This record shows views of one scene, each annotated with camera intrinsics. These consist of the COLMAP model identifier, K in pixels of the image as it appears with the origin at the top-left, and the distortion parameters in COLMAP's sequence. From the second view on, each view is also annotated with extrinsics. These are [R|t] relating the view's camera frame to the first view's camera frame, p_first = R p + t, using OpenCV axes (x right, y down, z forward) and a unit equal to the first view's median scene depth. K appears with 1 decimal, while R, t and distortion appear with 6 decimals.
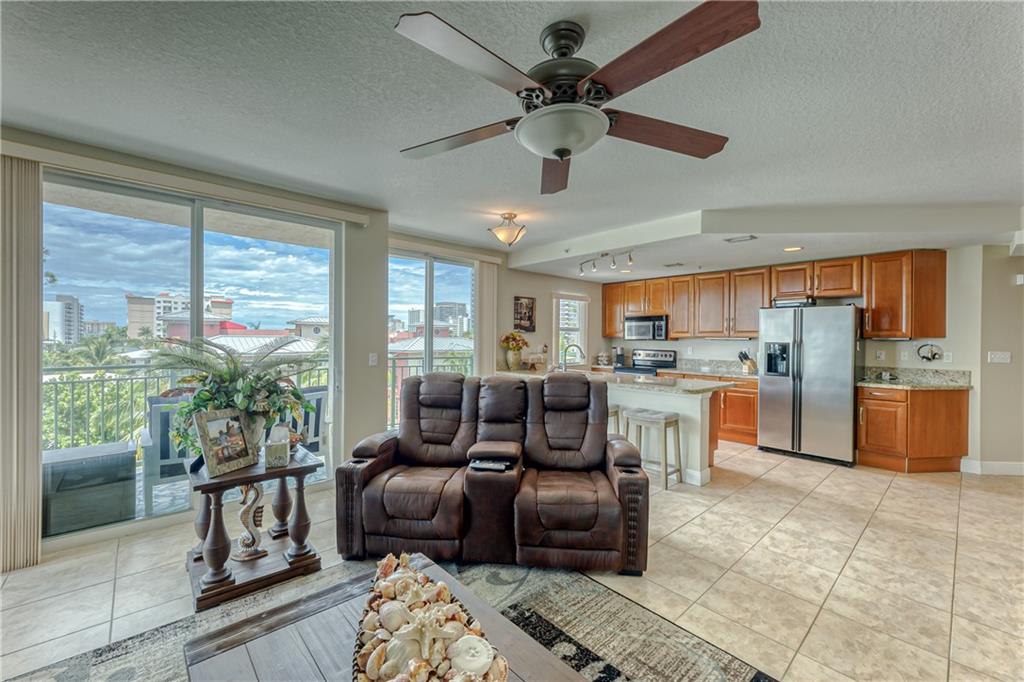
lens RADIAL K [[413.5, 0, 512.0], [0, 413.5, 341.0], [0, 0, 1]] dist [0.000956, 0.000080]
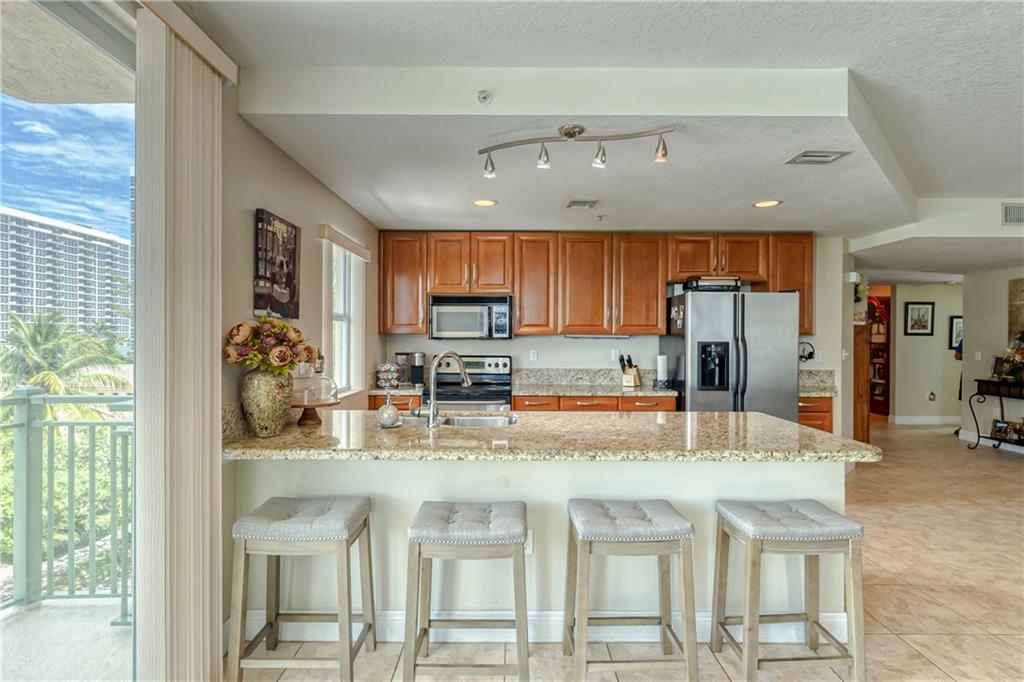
lens RADIAL K [[481.1, 0, 512.0], [0, 481.1, 341.0], [0, 0, 1]] dist [0.001225, -0.000058]
pose [[0.671310, -0.009199, 0.741120, -0.149396], [0.005425, 0.999957, 0.007497, -0.004573], [-0.741157, -0.001012, 0.671331, 0.620997]]
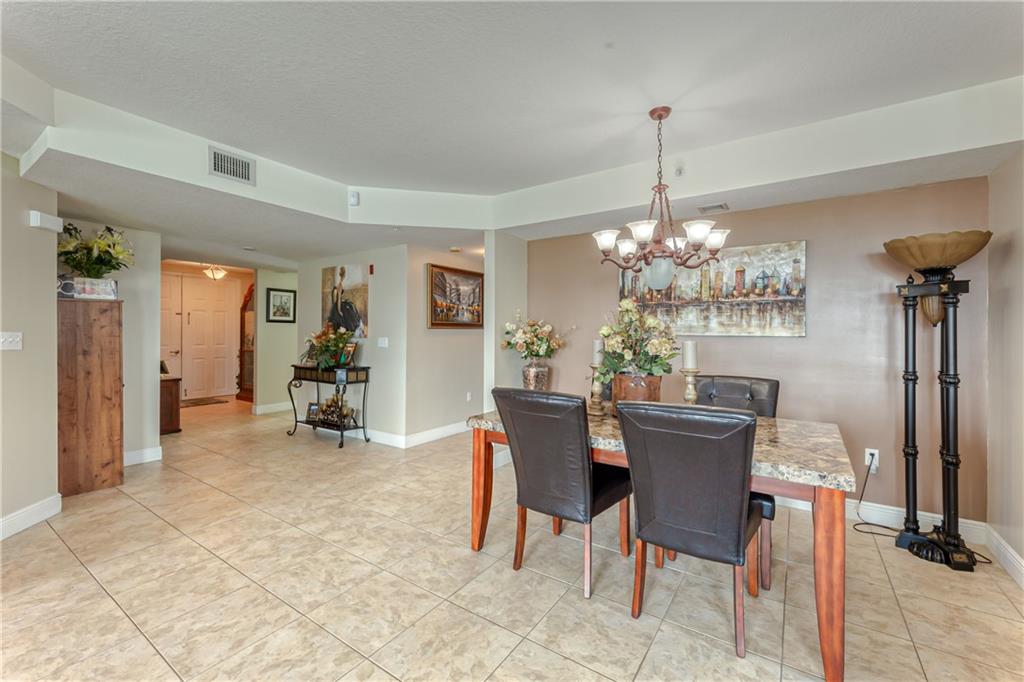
lens RADIAL K [[424.2, 0, 512.6], [0, 424.2, 335.5], [0, 0, 1]] dist [0.001046, 0.000123]
pose [[-0.237445, -0.012128, 0.971325, 0.306196], [-0.001346, 0.999925, 0.012156, 0.017515], [-0.971400, 0.001579, -0.237443, 0.329253]]
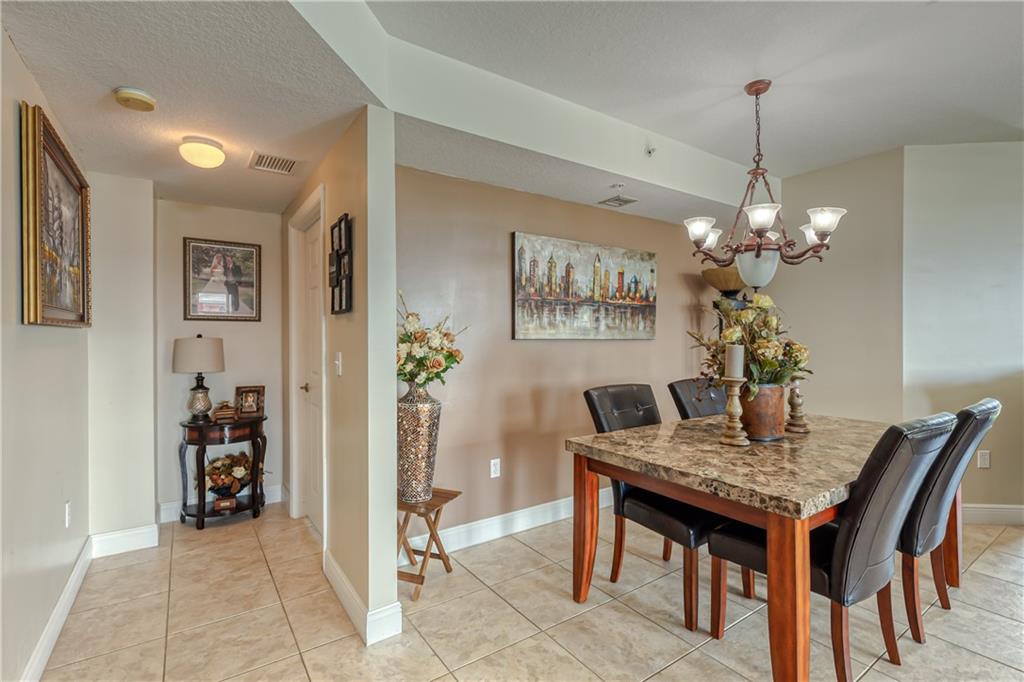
lens RADIAL K [[472.1, 0, 512.0], [0, 472.1, 341.0], [0, 0, 1]] dist [0.000138, 0.000034]
pose [[-0.991387, -0.006026, 0.130827, 0.864621], [-0.004642, 0.999930, 0.010878, 0.021072], [-0.130884, 0.010176, -0.991346, 0.538470]]
